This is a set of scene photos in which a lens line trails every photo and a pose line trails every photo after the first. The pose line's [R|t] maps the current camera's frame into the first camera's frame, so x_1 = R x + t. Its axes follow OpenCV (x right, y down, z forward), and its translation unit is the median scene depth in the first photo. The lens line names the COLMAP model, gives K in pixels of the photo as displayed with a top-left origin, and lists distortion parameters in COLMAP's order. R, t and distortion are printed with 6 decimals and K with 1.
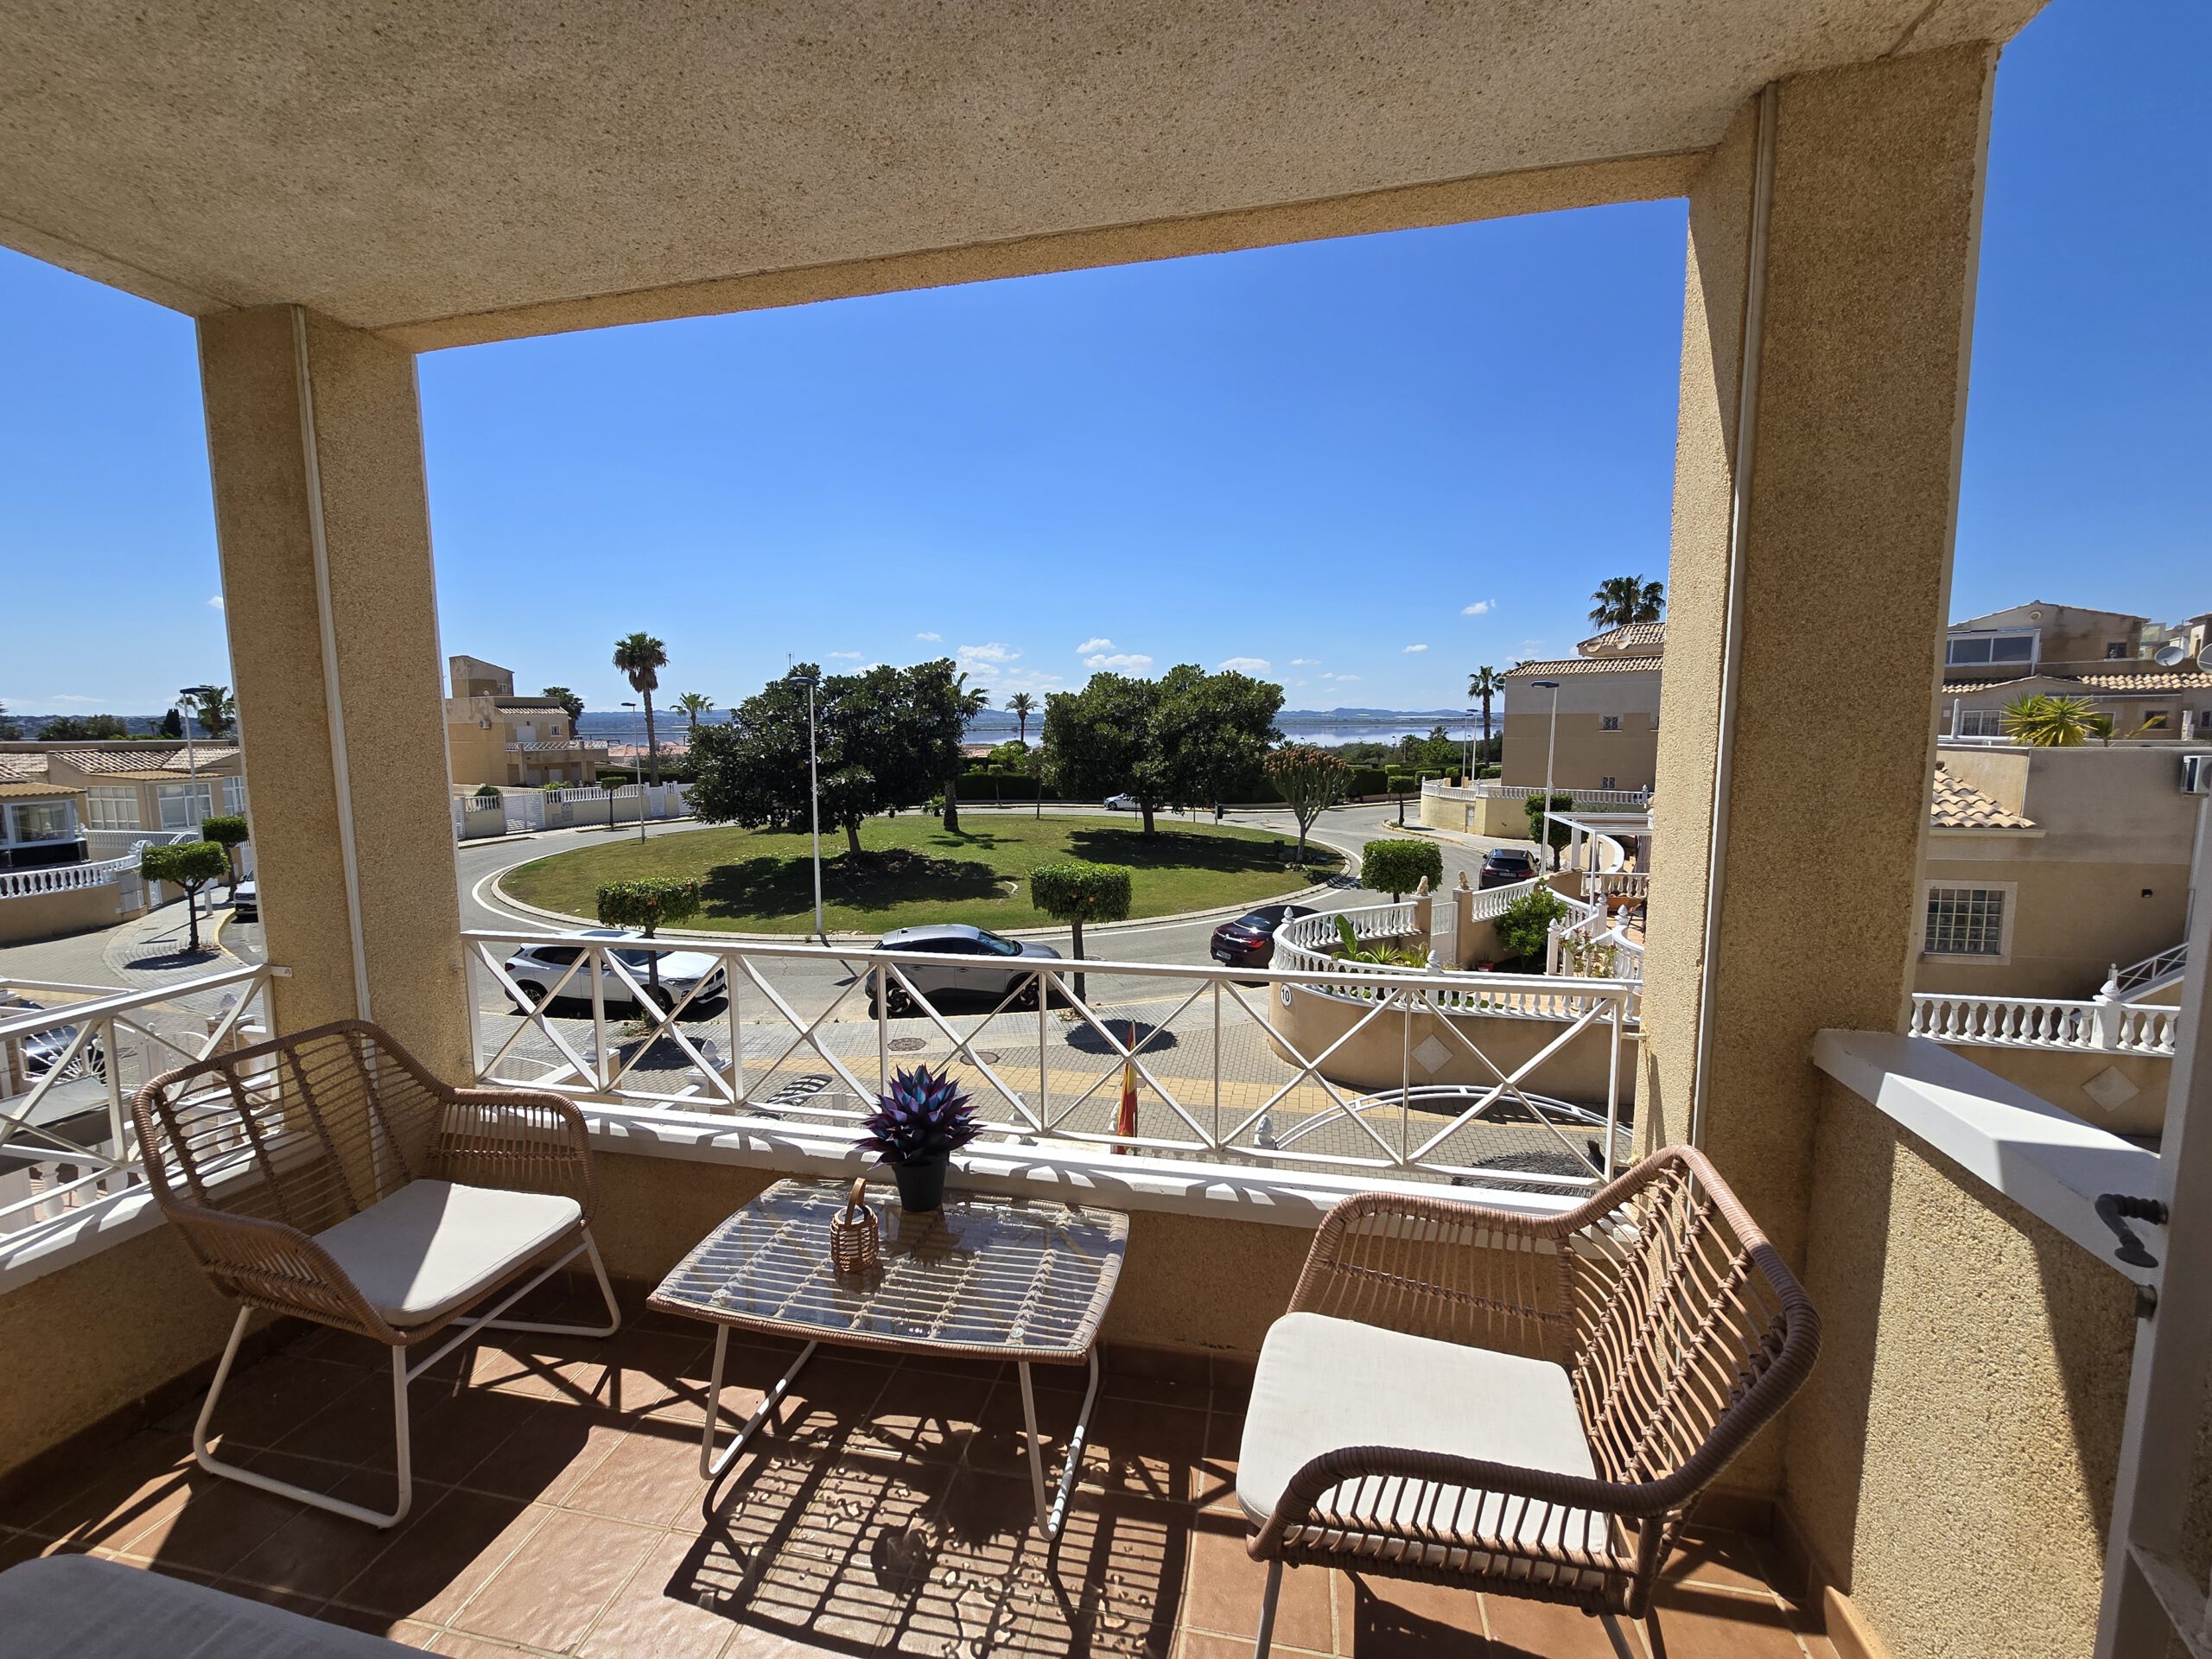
lens RADIAL K [[901.7, 0, 1103.1], [0, 901.7, 840.1], [0, 0, 1]] dist [-0.002276, -0.001079]
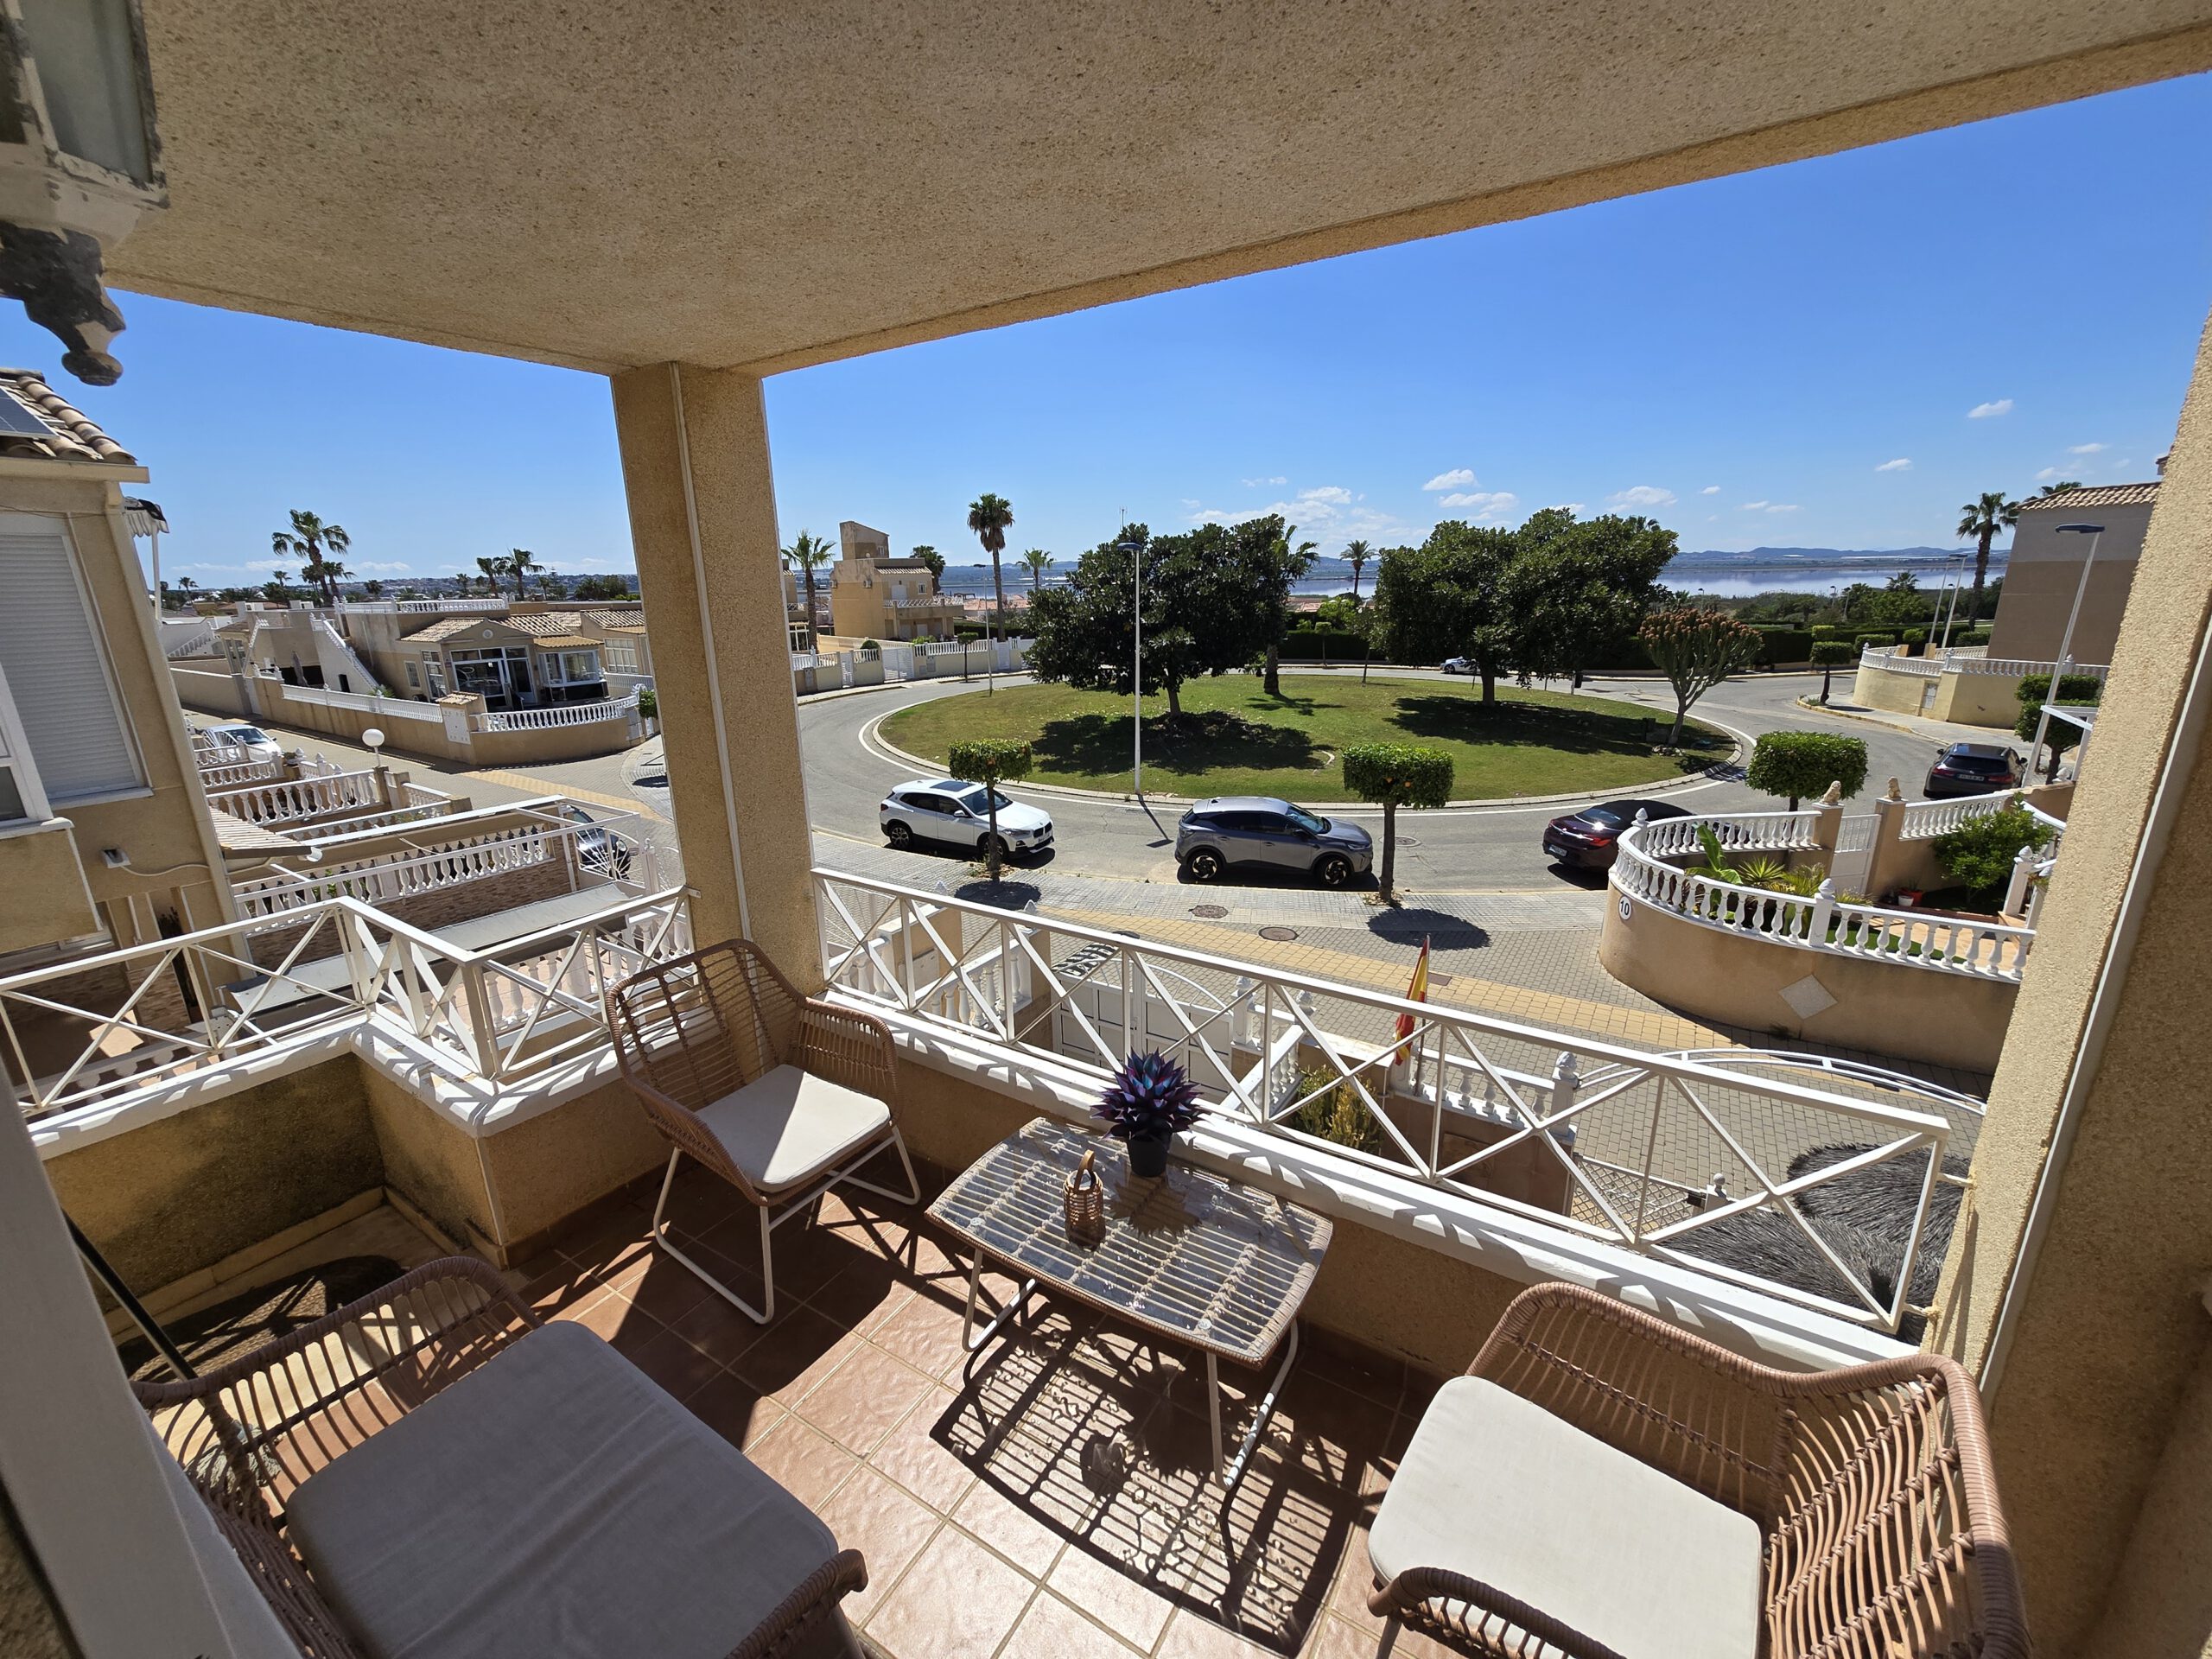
lens RADIAL K [[901.7, 0, 1100.1], [0, 901.7, 845.7], [0, 0, 1]] dist [-0.002276, -0.001079]
pose [[0.937556, 0.085327, -0.337207, 0.080311], [-0.029667, 0.985528, 0.166896, -0.164971], [0.346568, -0.146470, 0.926519, -0.001337]]
